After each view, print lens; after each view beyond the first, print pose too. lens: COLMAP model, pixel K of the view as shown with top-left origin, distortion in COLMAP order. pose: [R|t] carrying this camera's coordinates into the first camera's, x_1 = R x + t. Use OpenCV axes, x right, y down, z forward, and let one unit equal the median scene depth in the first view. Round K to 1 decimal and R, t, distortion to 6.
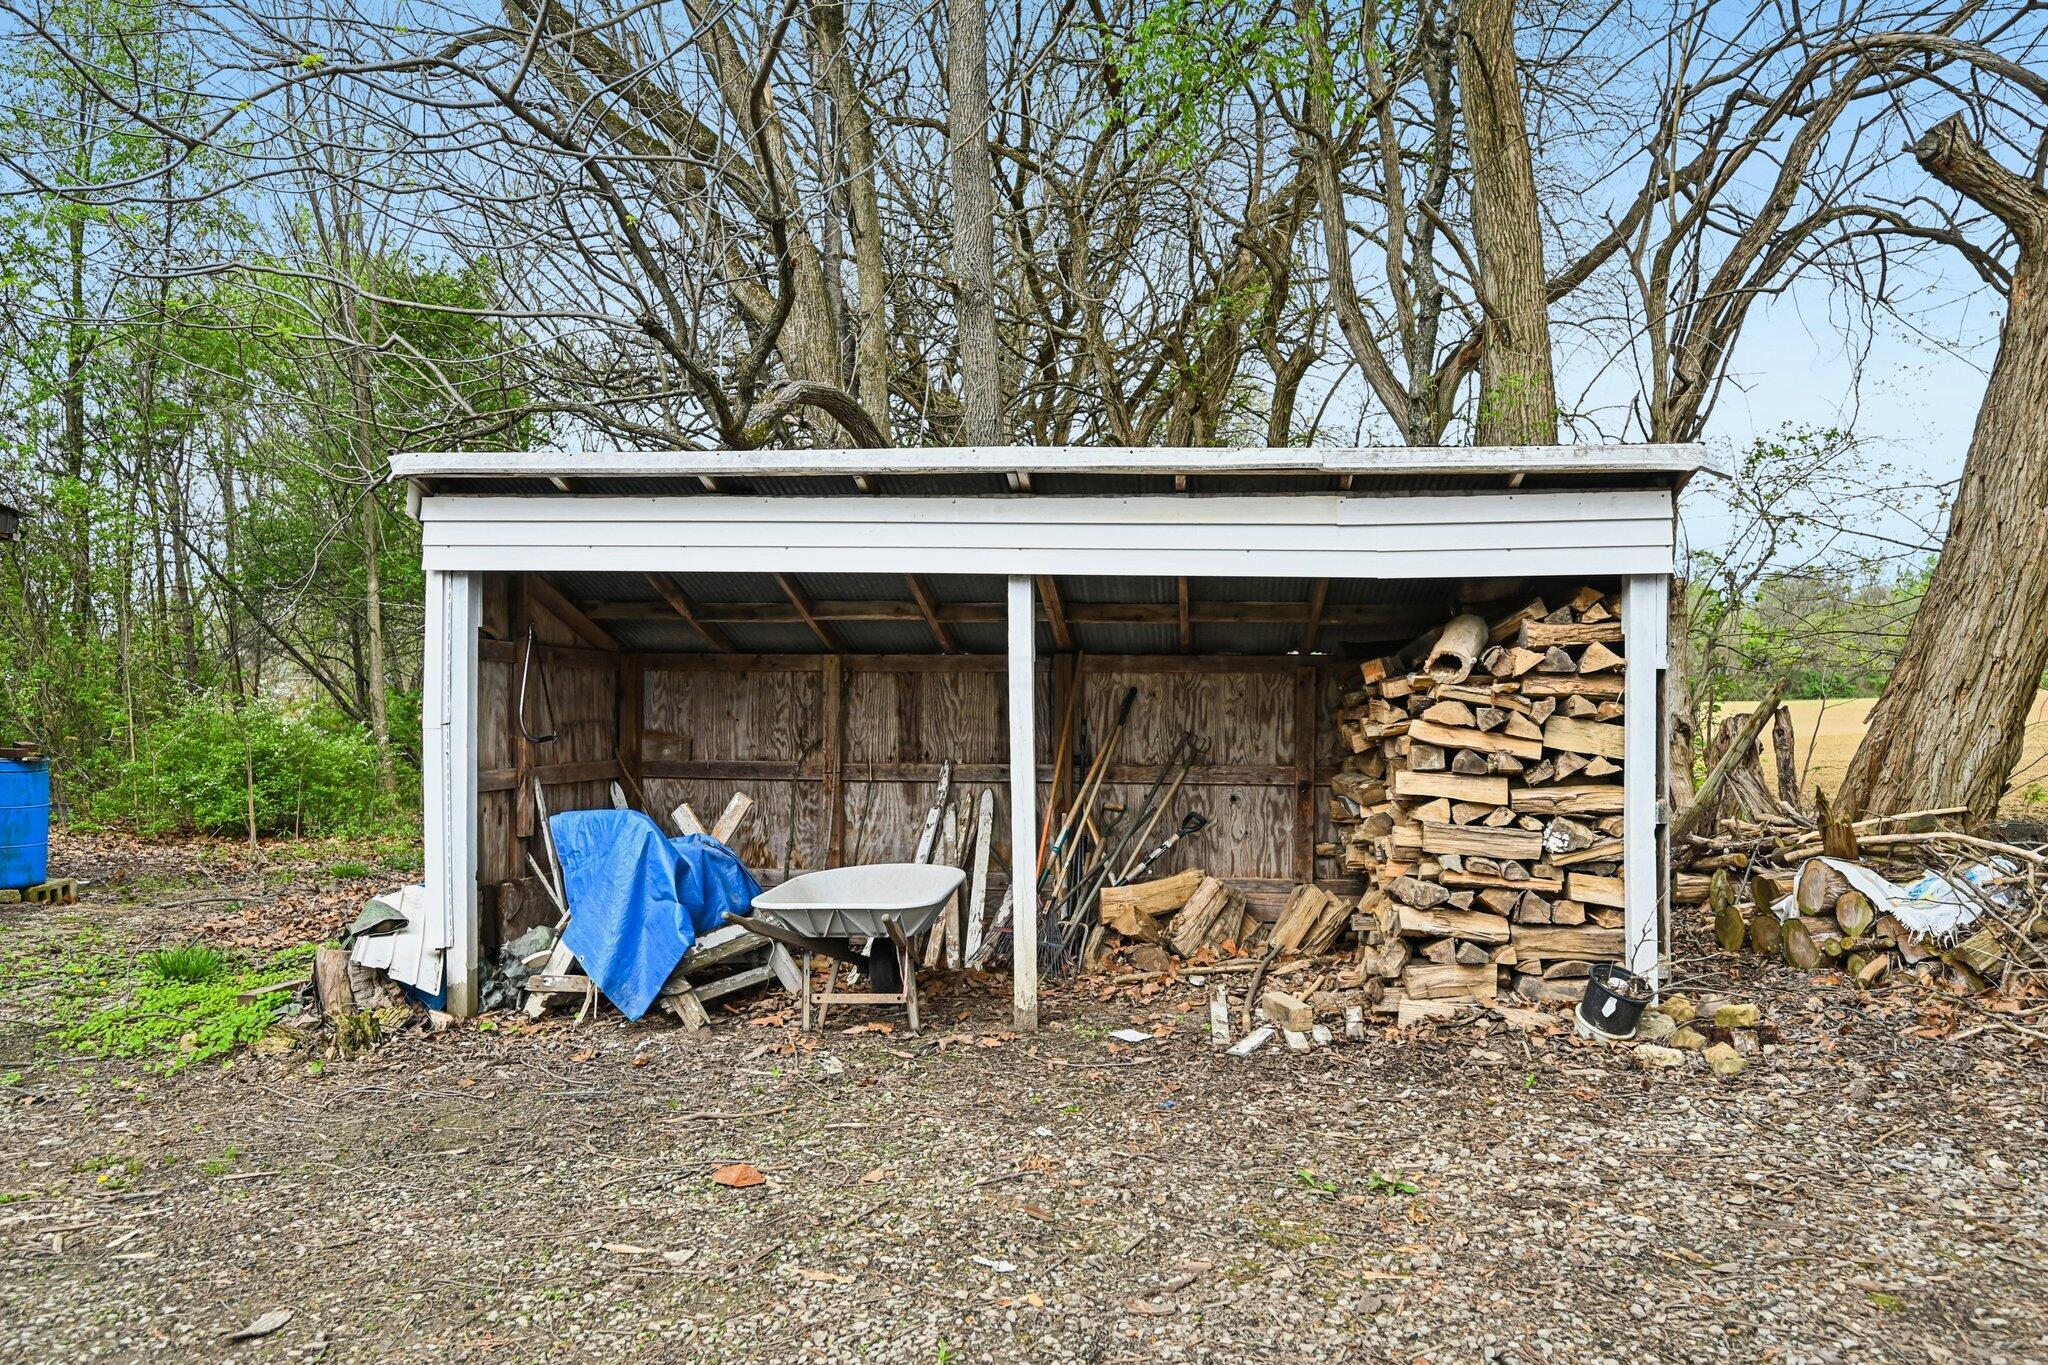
lens RADIAL K [[1379.9, 0, 1024.0], [0, 1379.9, 682.5], [0, 0, 1]] dist [0.002648, 0.000727]
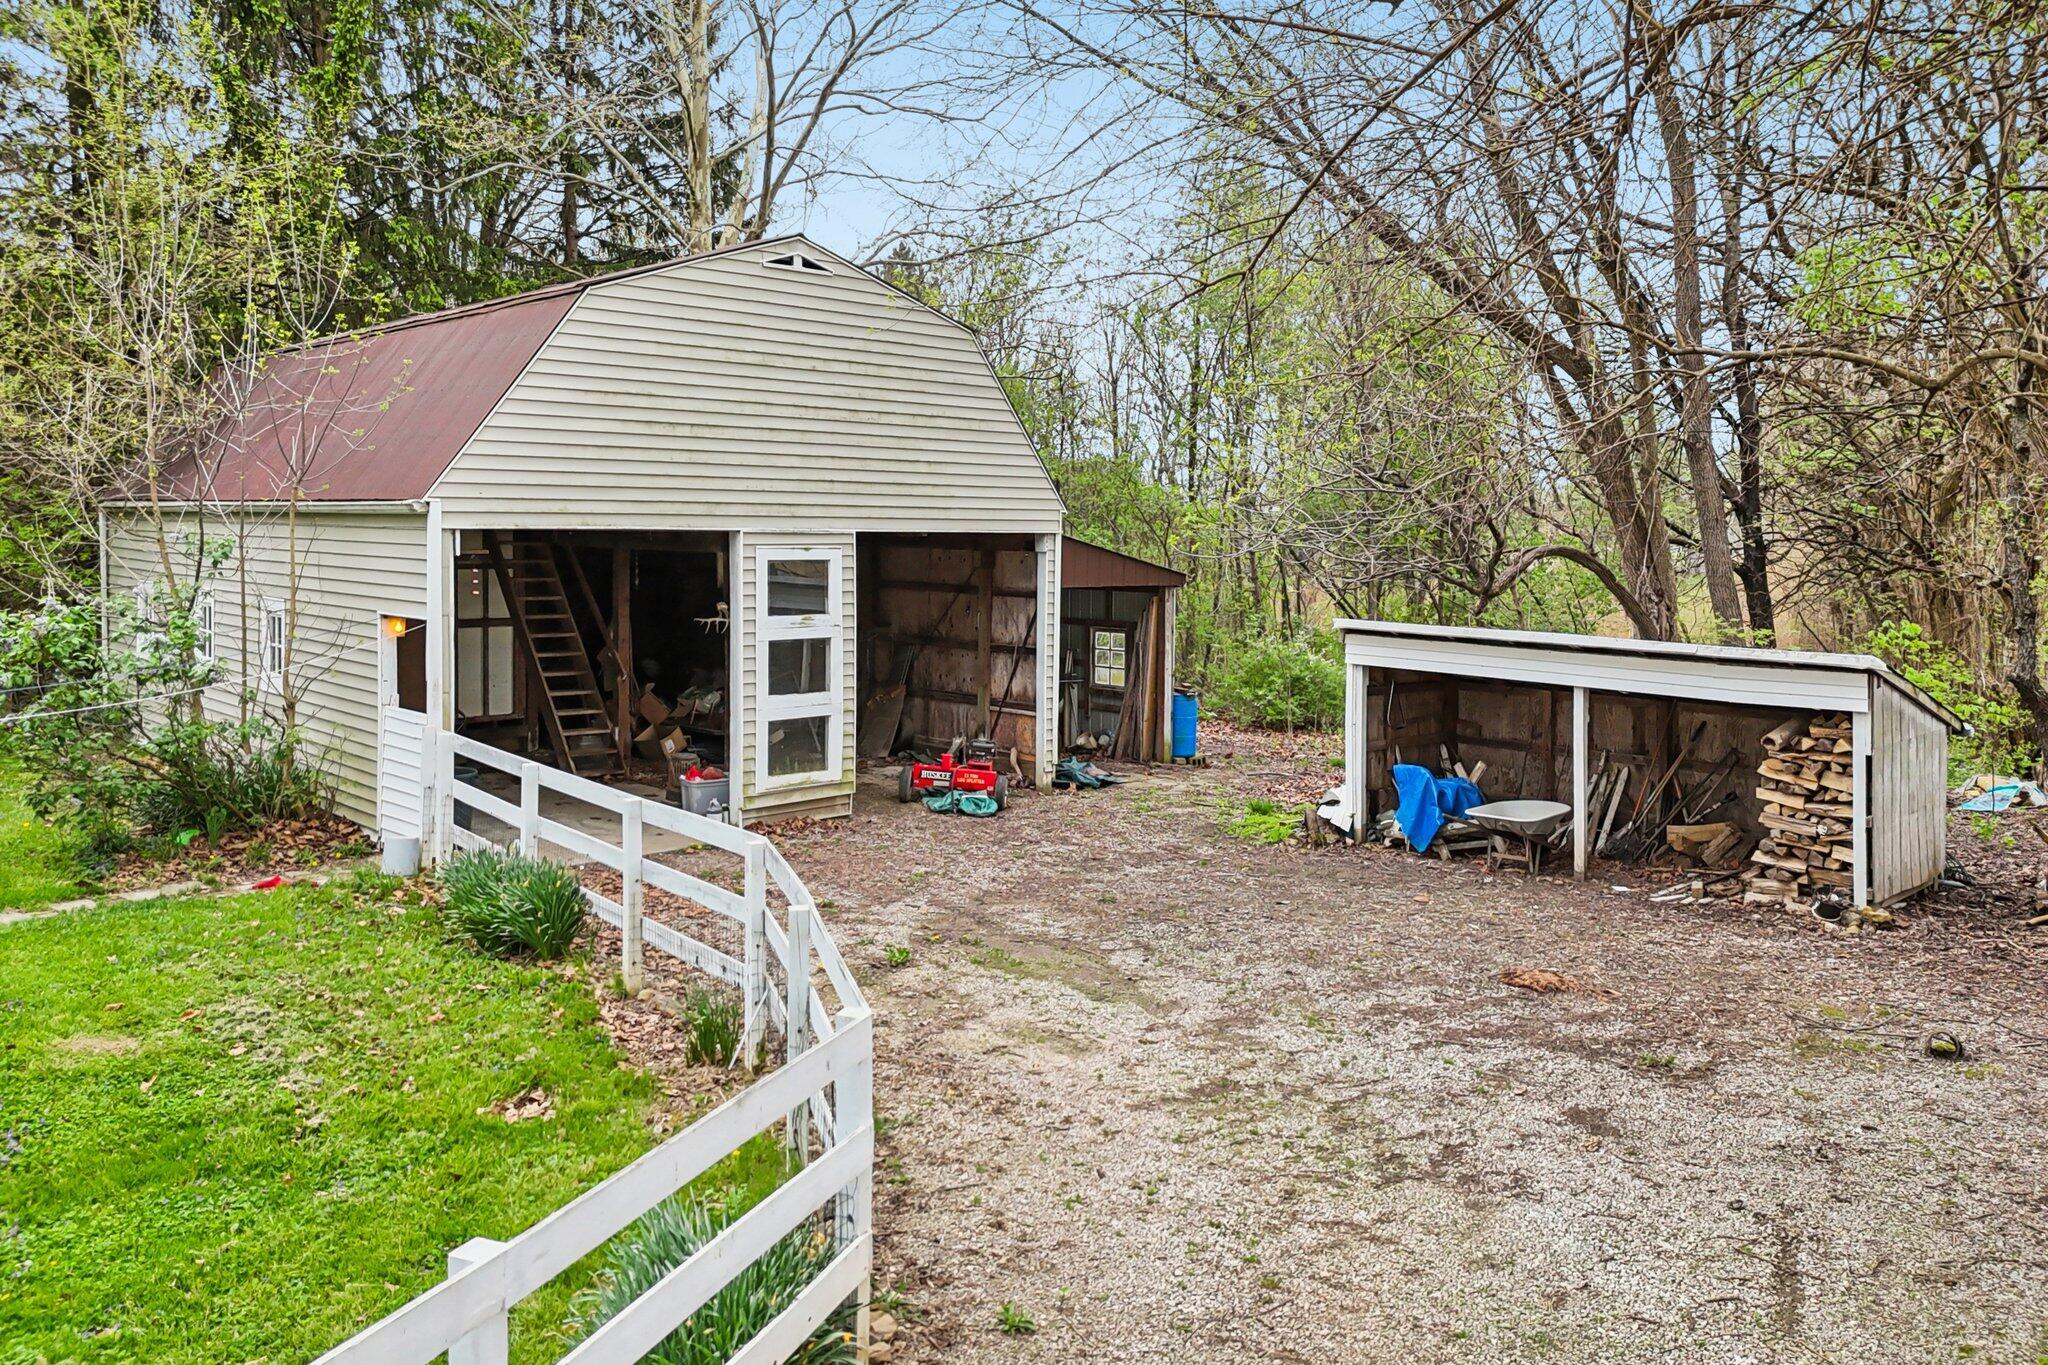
lens RADIAL K [[1550.0, 0, 1019.6], [0, 1550.0, 576.1], [0, 0, 1]] dist [0.075826, -0.124605]
pose [[0.771885, 0.025414, -0.635254, 0.932674], [-0.005039, 0.999414, 0.033861, -0.344080], [0.635742, -0.022936, 0.771560, -1.614259]]
